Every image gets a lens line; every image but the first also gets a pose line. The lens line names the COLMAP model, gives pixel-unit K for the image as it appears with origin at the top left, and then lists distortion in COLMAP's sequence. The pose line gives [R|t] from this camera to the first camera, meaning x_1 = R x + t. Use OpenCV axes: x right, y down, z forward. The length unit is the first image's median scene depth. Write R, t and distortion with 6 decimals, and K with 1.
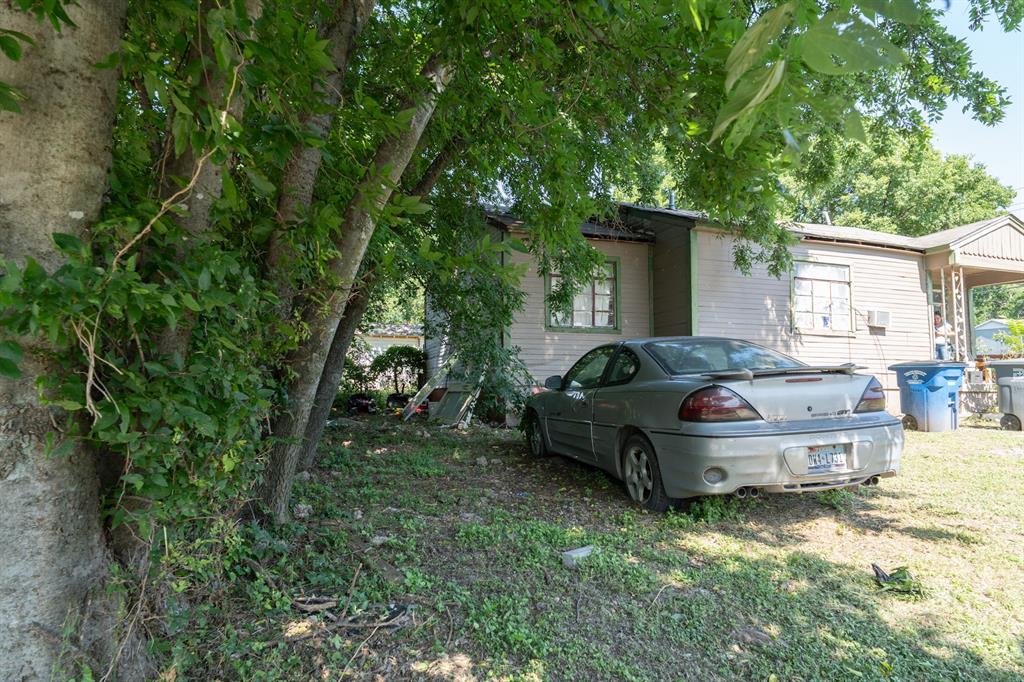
lens RADIAL K [[600.7, 0, 510.9], [0, 600.7, 342.9], [0, 0, 1]] dist [0.001234, 0.003086]
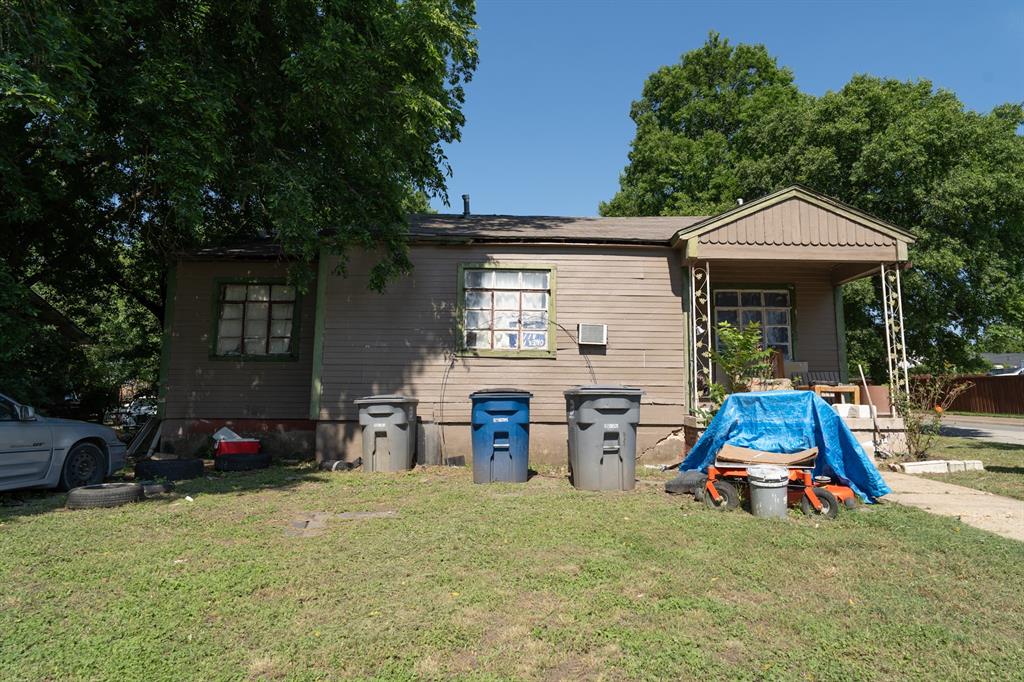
lens RADIAL K [[600.7, 0, 512.1], [0, 600.7, 339.1], [0, 0, 1]] dist [0.001234, 0.003086]
pose [[0.951677, -0.034278, -0.305183, 0.750990], [0.022349, 0.998847, -0.042497, -0.002610], [0.306288, 0.033623, 0.951345, 0.219469]]
